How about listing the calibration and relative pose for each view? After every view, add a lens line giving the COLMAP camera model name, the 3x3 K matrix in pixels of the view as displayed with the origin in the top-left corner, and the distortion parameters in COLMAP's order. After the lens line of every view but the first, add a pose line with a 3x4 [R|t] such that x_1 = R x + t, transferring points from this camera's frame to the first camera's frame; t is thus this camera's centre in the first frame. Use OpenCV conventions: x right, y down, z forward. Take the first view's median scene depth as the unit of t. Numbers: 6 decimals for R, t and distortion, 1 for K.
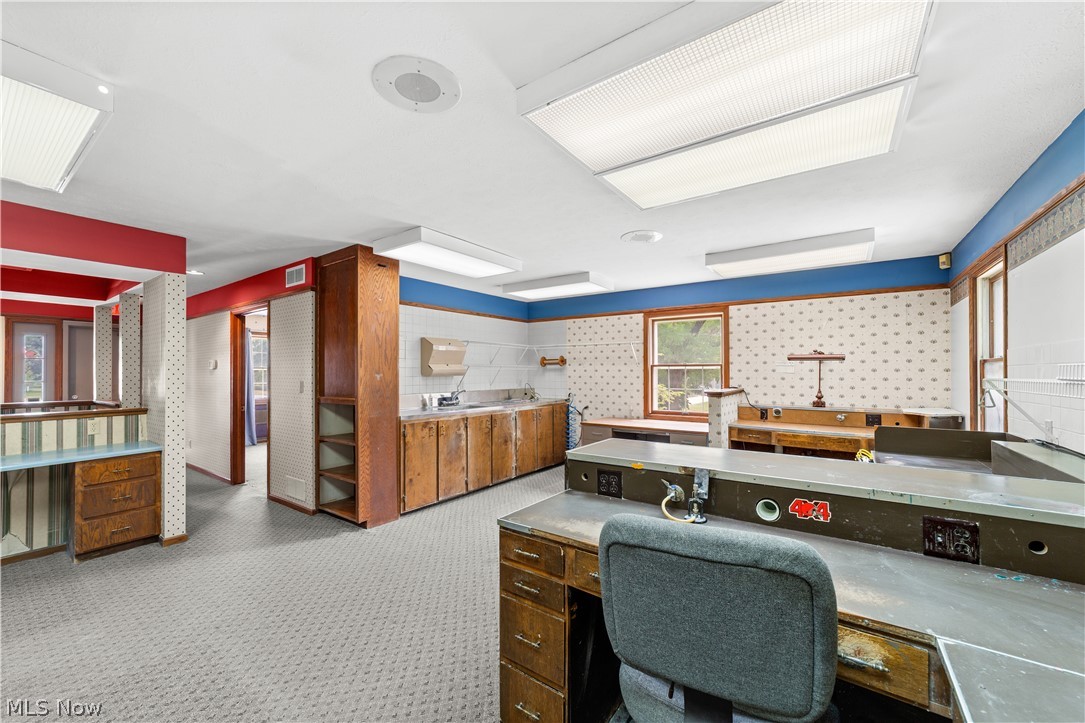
lens RADIAL K [[428.1, 0, 539.6], [0, 428.1, 368.7], [0, 0, 1]] dist [-0.001483, -0.000035]
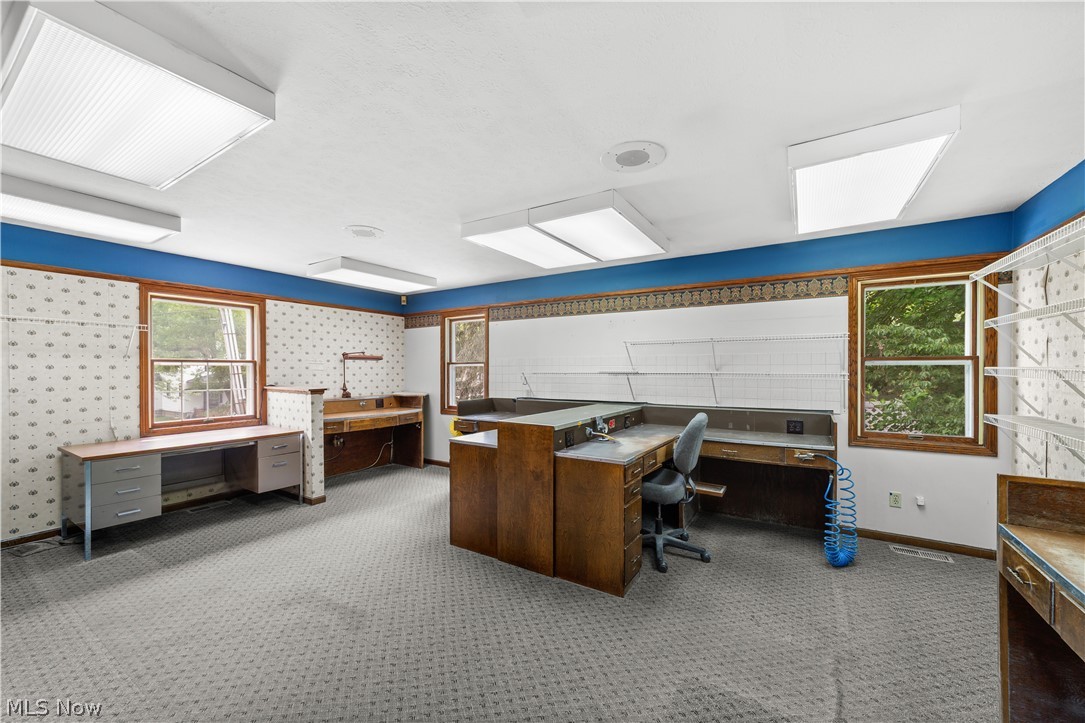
lens RADIAL K [[428.1, 0, 539.6], [0, 428.1, 368.7], [0, 0, 1]] dist [-0.001483, -0.000035]
pose [[-0.058025, 0.001364, 0.998314, -0.551597], [-0.004841, 0.999987, -0.001648, 0.005113], [-0.998303, -0.004928, -0.058017, 0.466947]]
